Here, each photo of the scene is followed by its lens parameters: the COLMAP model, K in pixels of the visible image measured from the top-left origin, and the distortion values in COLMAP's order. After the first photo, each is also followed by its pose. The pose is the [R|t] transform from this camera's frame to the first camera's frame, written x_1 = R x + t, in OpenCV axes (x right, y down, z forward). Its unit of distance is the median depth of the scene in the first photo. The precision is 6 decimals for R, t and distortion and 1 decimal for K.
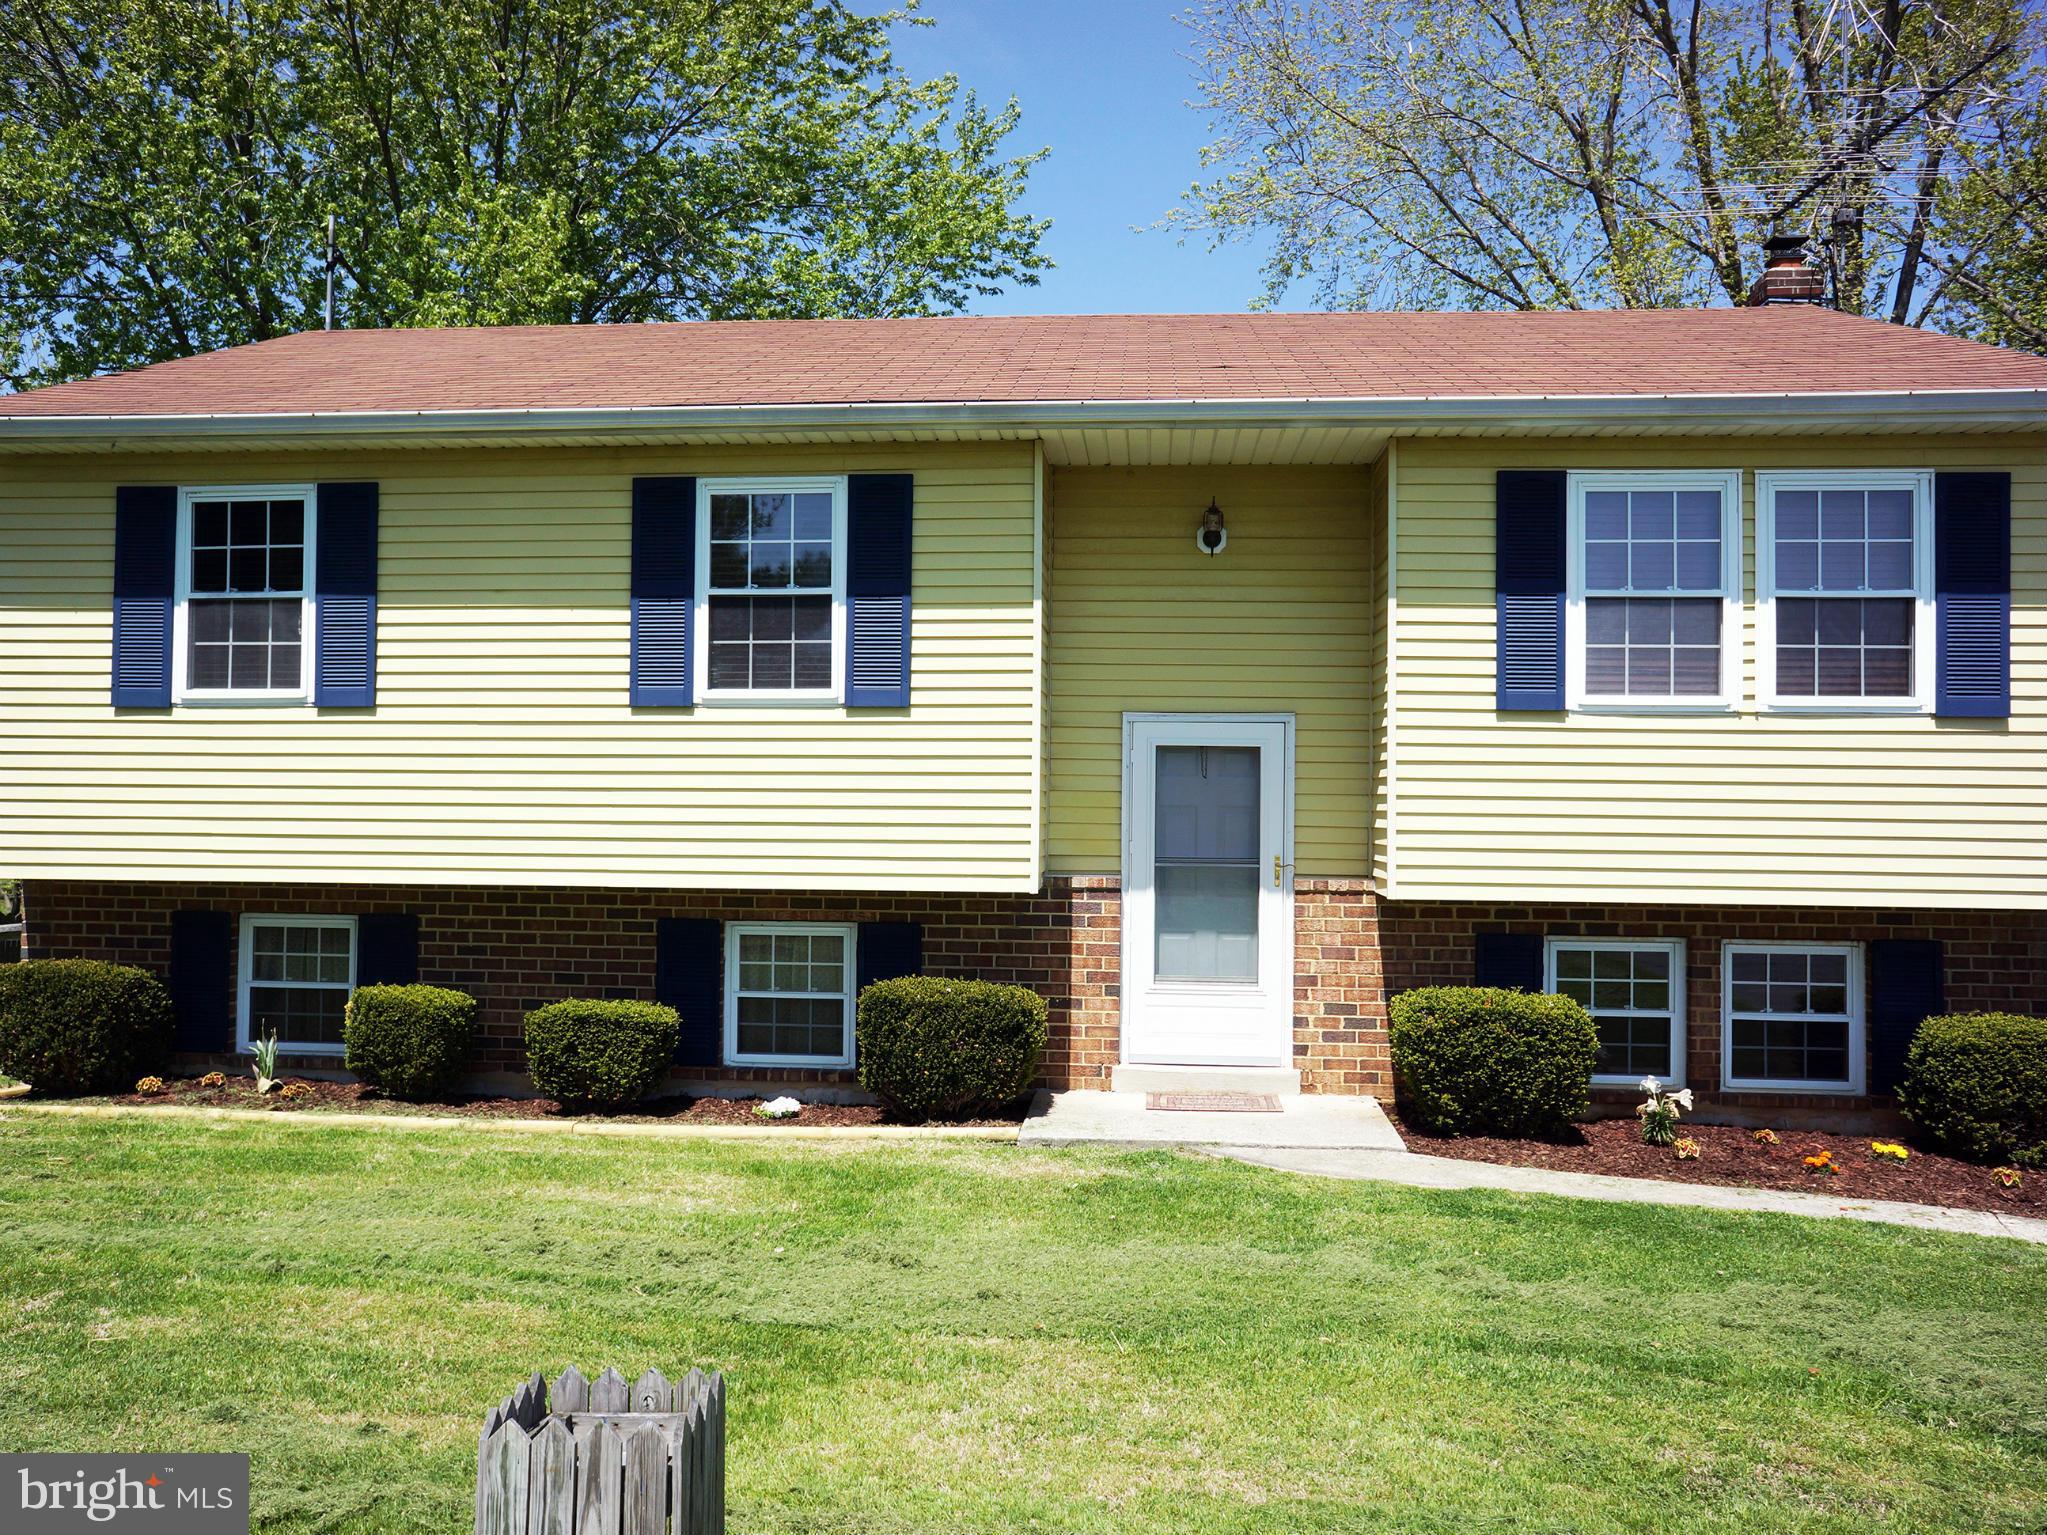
lens RADIAL K [[1582.9, 0, 1018.9], [0, 1582.9, 775.2], [0, 0, 1]] dist [-0.073654, 0.059544]
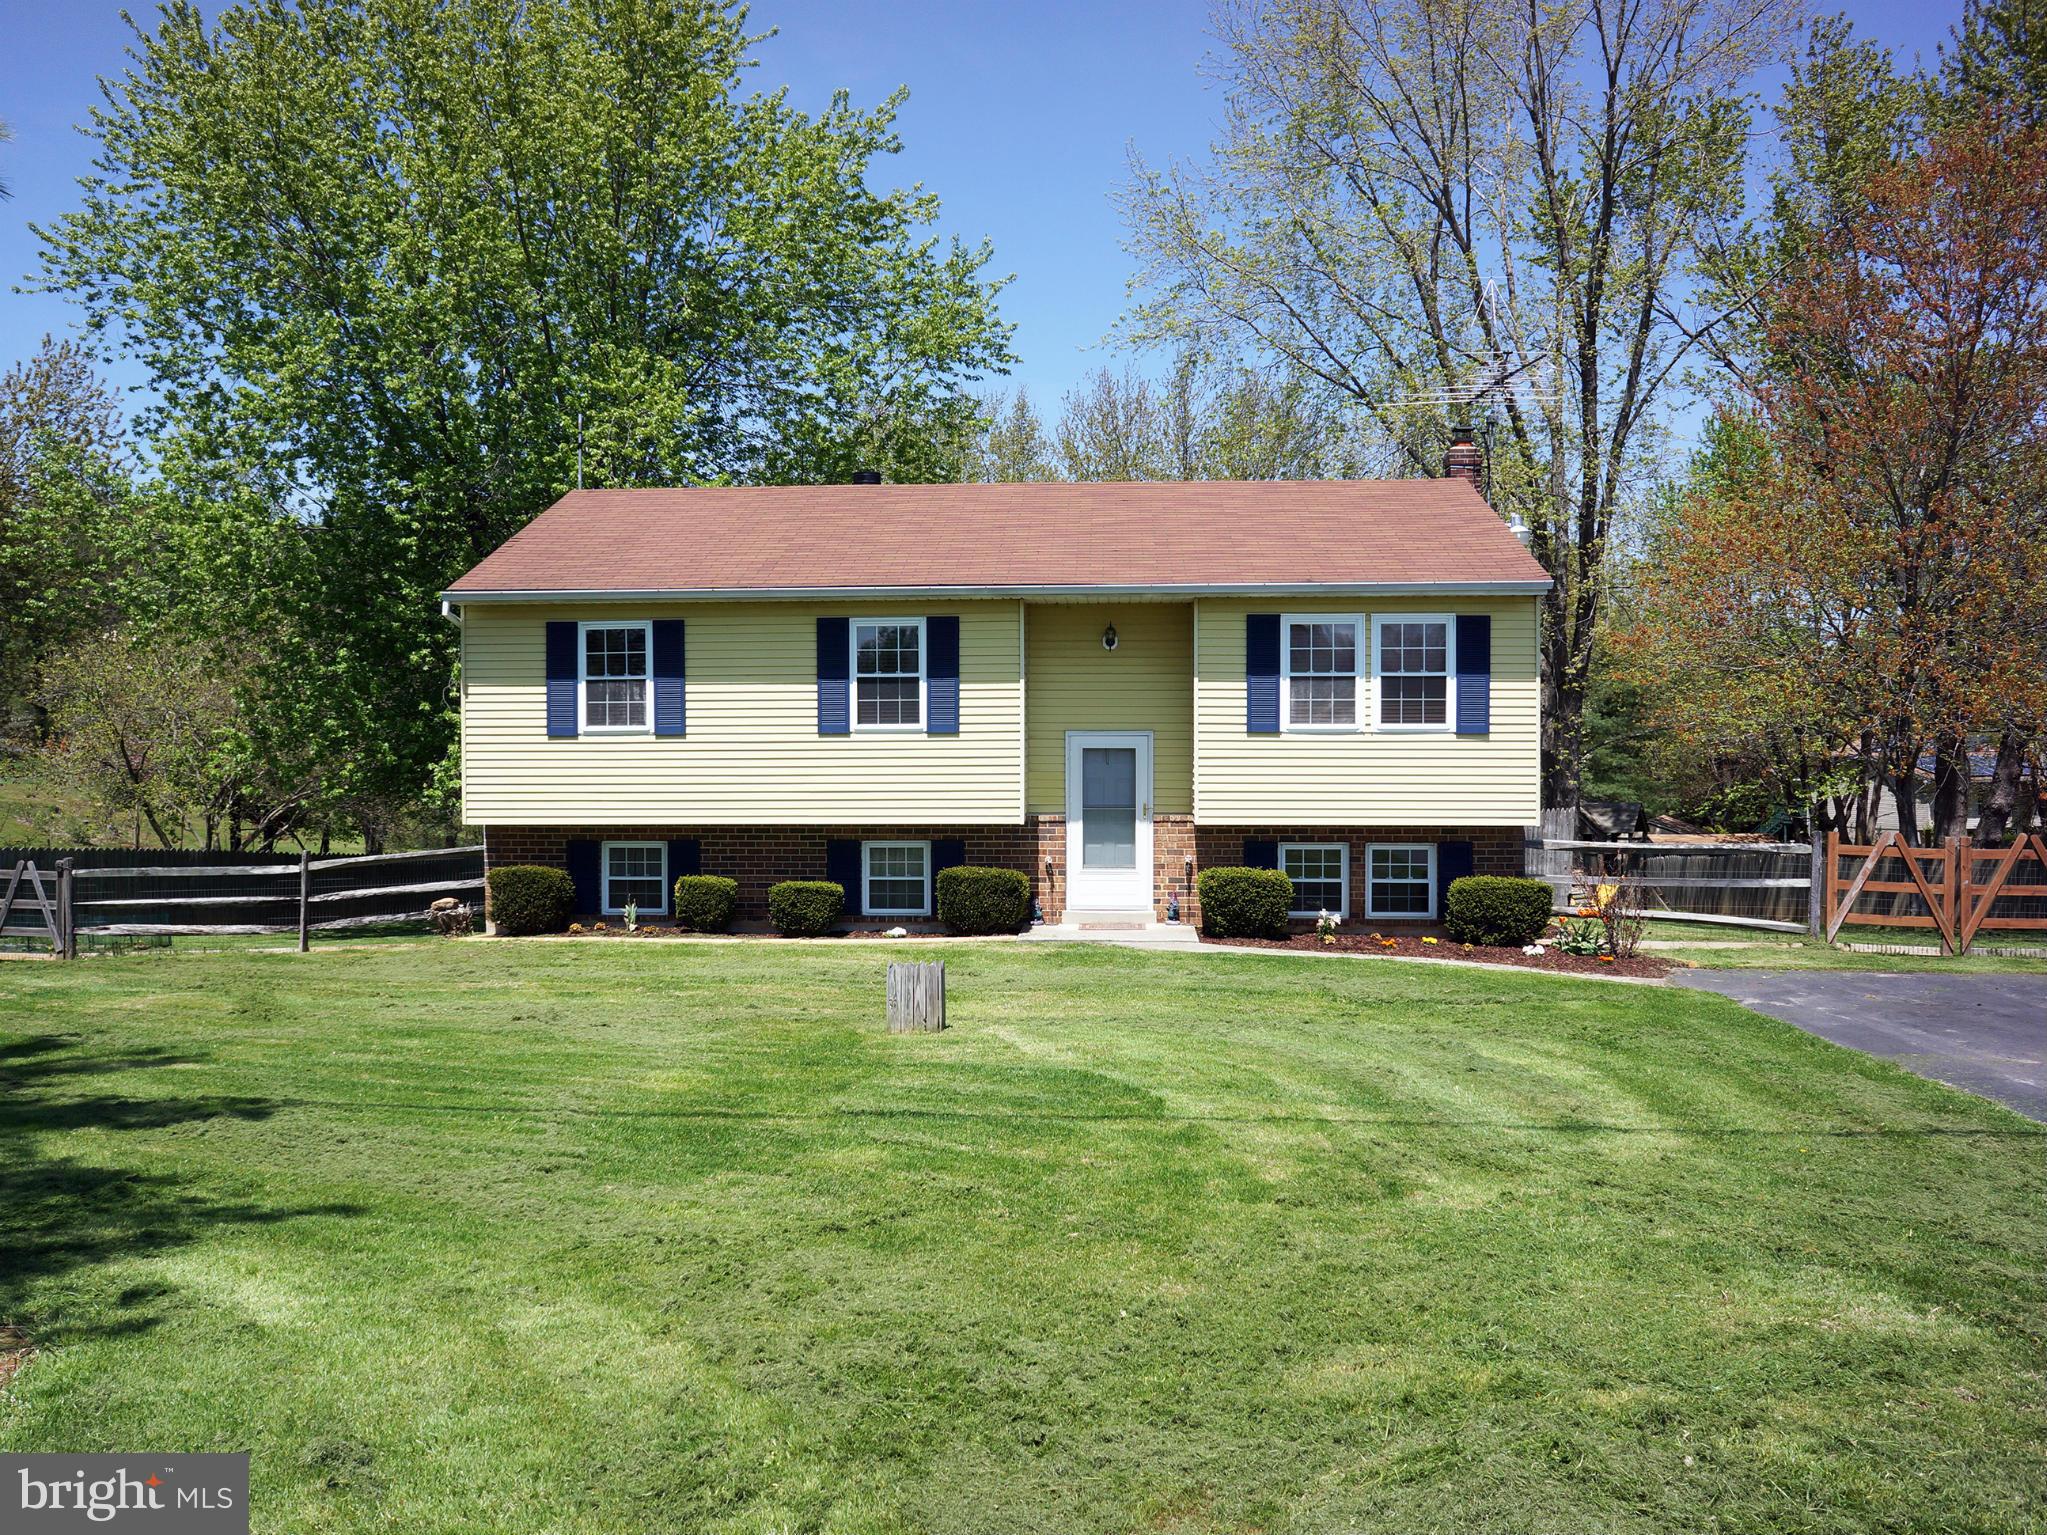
lens RADIAL K [[1582.9, 0, 1021.7], [0, 1582.9, 761.2], [0, 0, 1]] dist [-0.073654, 0.059544]
pose [[0.999629, -0.013117, 0.023875, -0.037333], [0.012321, 0.999372, 0.033224, -0.071701], [-0.024296, -0.032917, 0.999163, -1.002473]]
